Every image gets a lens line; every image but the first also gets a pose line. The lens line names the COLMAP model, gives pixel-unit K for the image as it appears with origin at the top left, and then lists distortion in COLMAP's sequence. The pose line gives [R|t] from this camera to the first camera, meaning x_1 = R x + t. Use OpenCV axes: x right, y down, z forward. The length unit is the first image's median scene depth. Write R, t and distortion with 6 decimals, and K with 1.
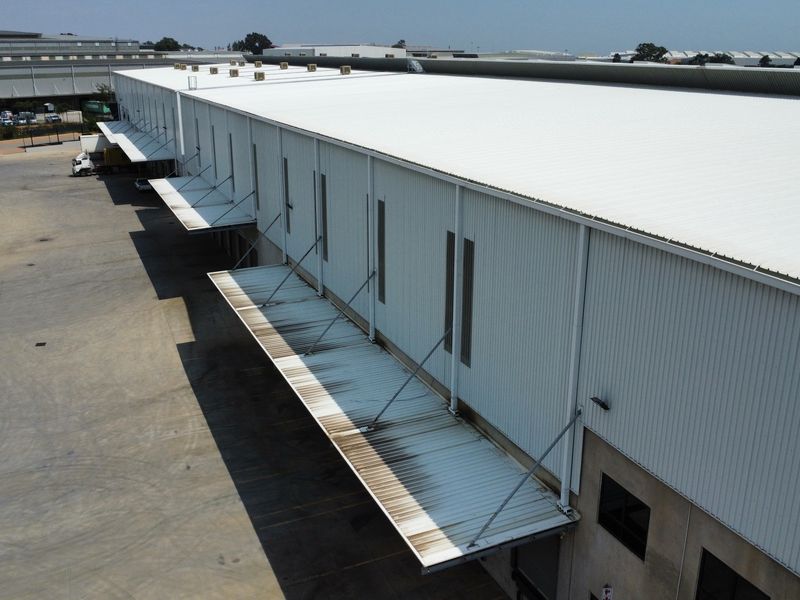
lens RADIAL K [[769.0, 0, 400.9], [0, 769.0, 298.2], [0, 0, 1]] dist [-0.032885, 0.000000]
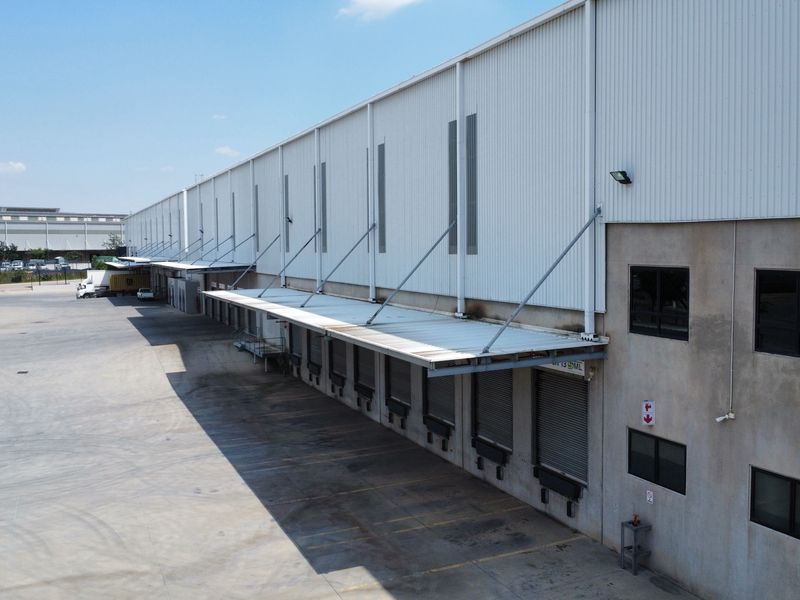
lens RADIAL K [[769.0, 0, 401.6], [0, 769.0, 300.2], [0, 0, 1]] dist [-0.032885, 0.000000]
pose [[0.999945, -0.010272, -0.002073, 0.000450], [0.009473, 0.970659, -0.240272, 0.289982], [0.004480, 0.240239, 0.970703, 0.090846]]
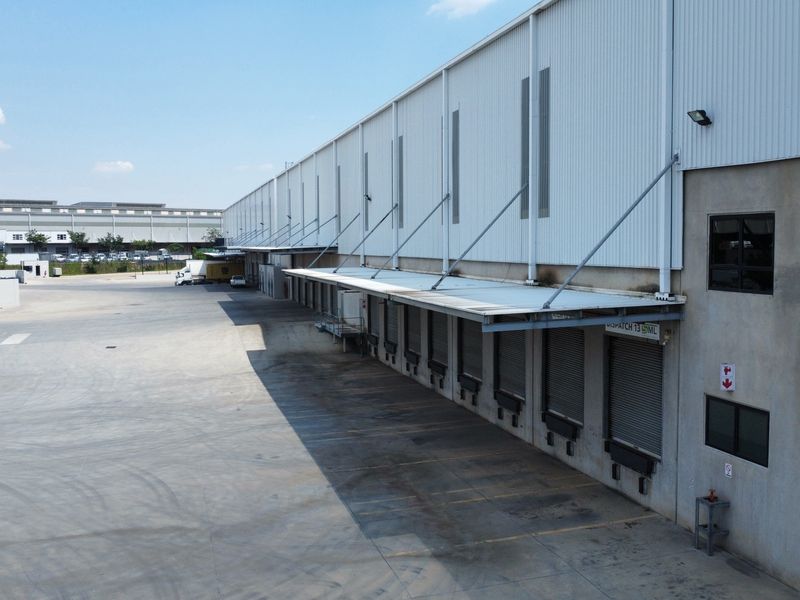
lens RADIAL K [[769.0, 0, 401.8], [0, 769.0, 301.1], [0, 0, 1]] dist [-0.032885, 0.000000]
pose [[0.992031, 0.001468, -0.125982, 0.026981], [-0.031222, 0.971607, -0.234532, 0.312048], [0.122061, 0.236597, 0.963910, 0.127779]]
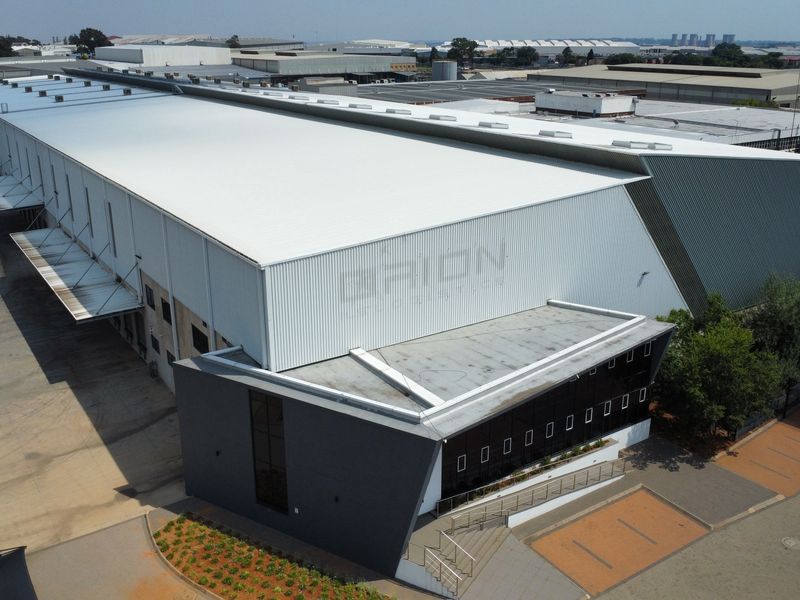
lens RADIAL K [[769.0, 0, 403.2], [0, 769.0, 299.6], [0, 0, 1]] dist [-0.032885, 0.000000]
pose [[0.983915, -0.058606, 0.168749, 0.429003], [0.055162, 0.998164, 0.025031, 0.162255], [-0.169906, -0.015320, 0.985341, -1.119099]]
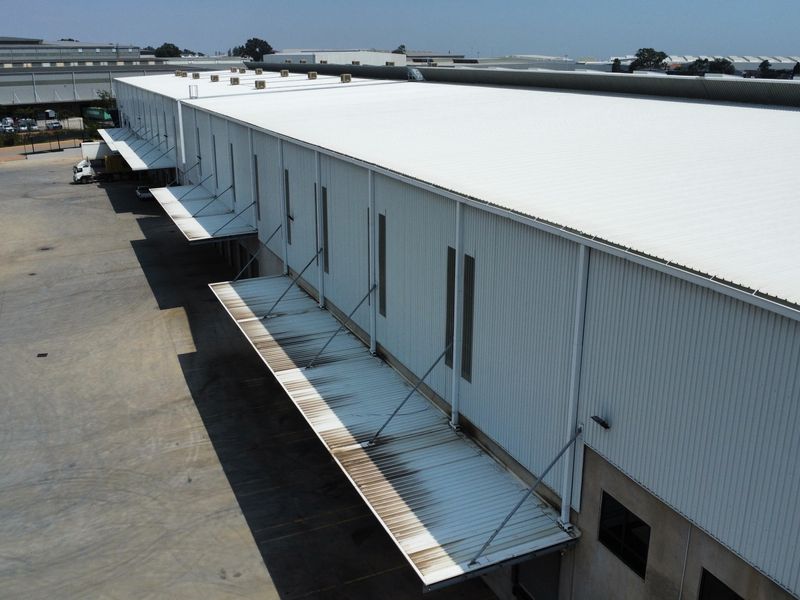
lens RADIAL K [[769.0, 0, 401.1], [0, 769.0, 298.0], [0, 0, 1]] dist [-0.032885, 0.000000]
pose [[0.999999, -0.001069, -0.000196, -0.000507], [0.001068, 0.999983, -0.005715, -0.011730], [0.000202, 0.005715, 0.999984, -0.003322]]
